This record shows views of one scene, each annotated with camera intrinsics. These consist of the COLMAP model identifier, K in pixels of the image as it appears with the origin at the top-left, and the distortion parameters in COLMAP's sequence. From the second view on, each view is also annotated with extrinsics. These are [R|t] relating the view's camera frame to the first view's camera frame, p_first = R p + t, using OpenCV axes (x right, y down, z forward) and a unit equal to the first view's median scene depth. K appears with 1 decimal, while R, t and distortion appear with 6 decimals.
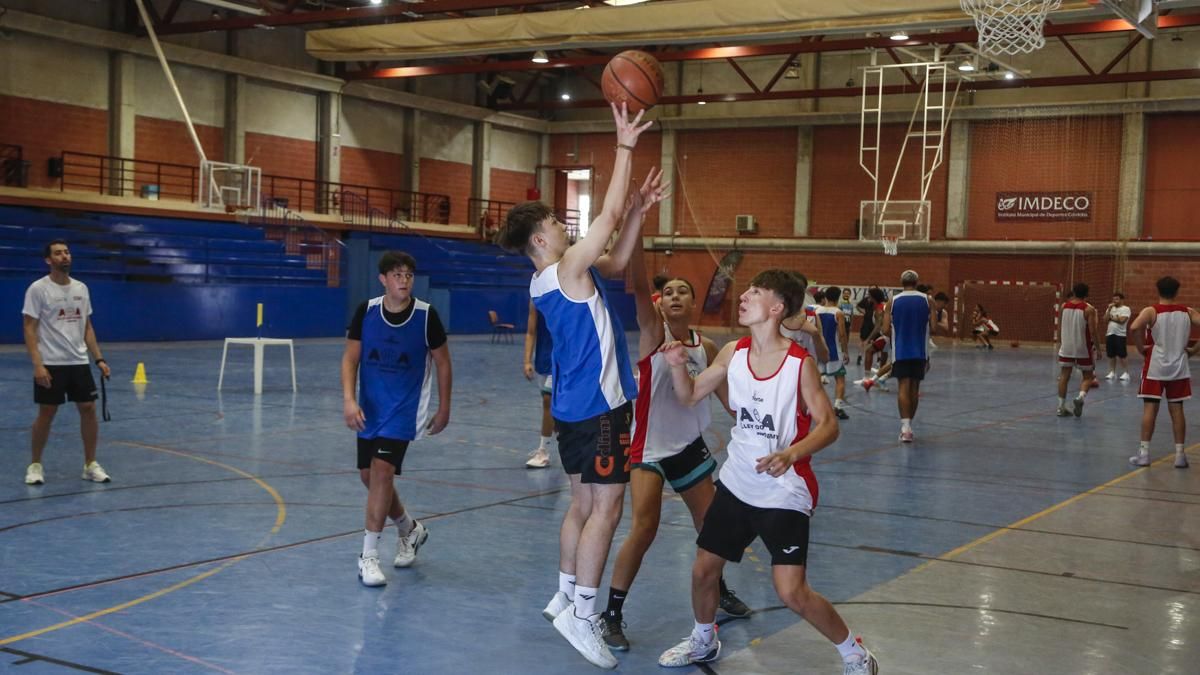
lens RADIAL K [[1452.9, 0, 600.0], [0, 1452.9, 337.5], [0, 0, 1]] dist [0.087613, 0.001651]
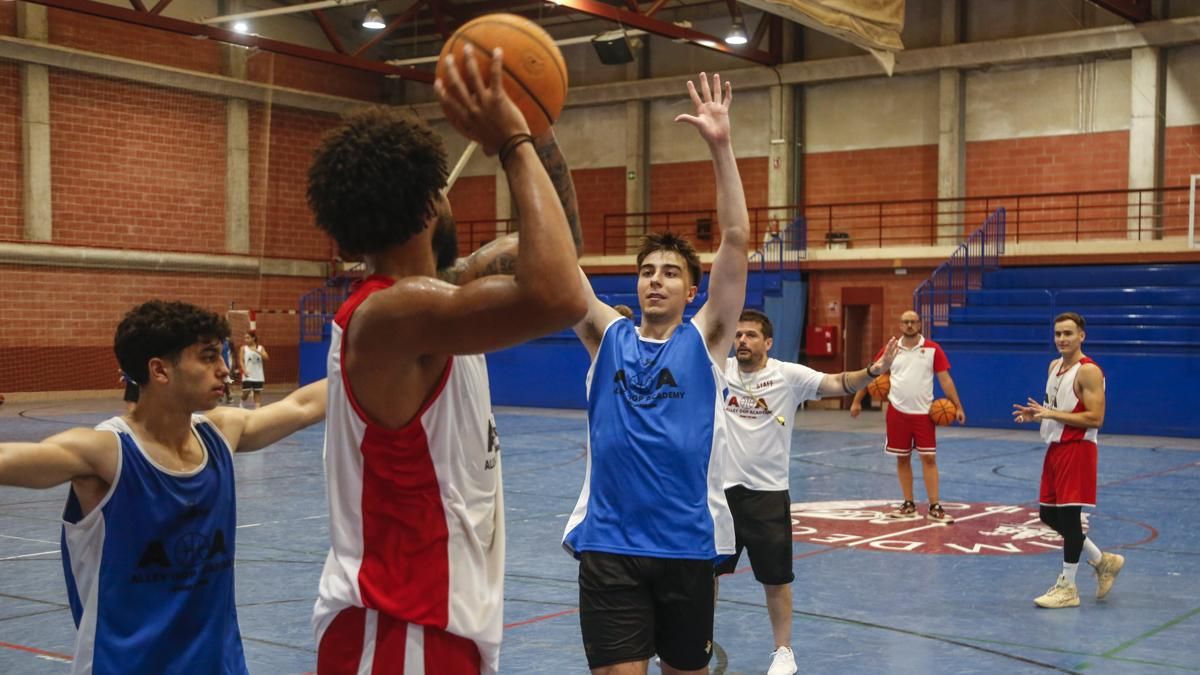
lens RADIAL K [[1560.5, 0, 600.0], [0, 1560.5, 337.5], [0, 0, 1]] dist [-0.000235, -0.005212]
pose [[-0.083671, -0.029022, -0.996071, 1.182067], [-0.046237, 0.998612, -0.025213, -0.033590], [0.995420, 0.043946, -0.084897, 1.930280]]
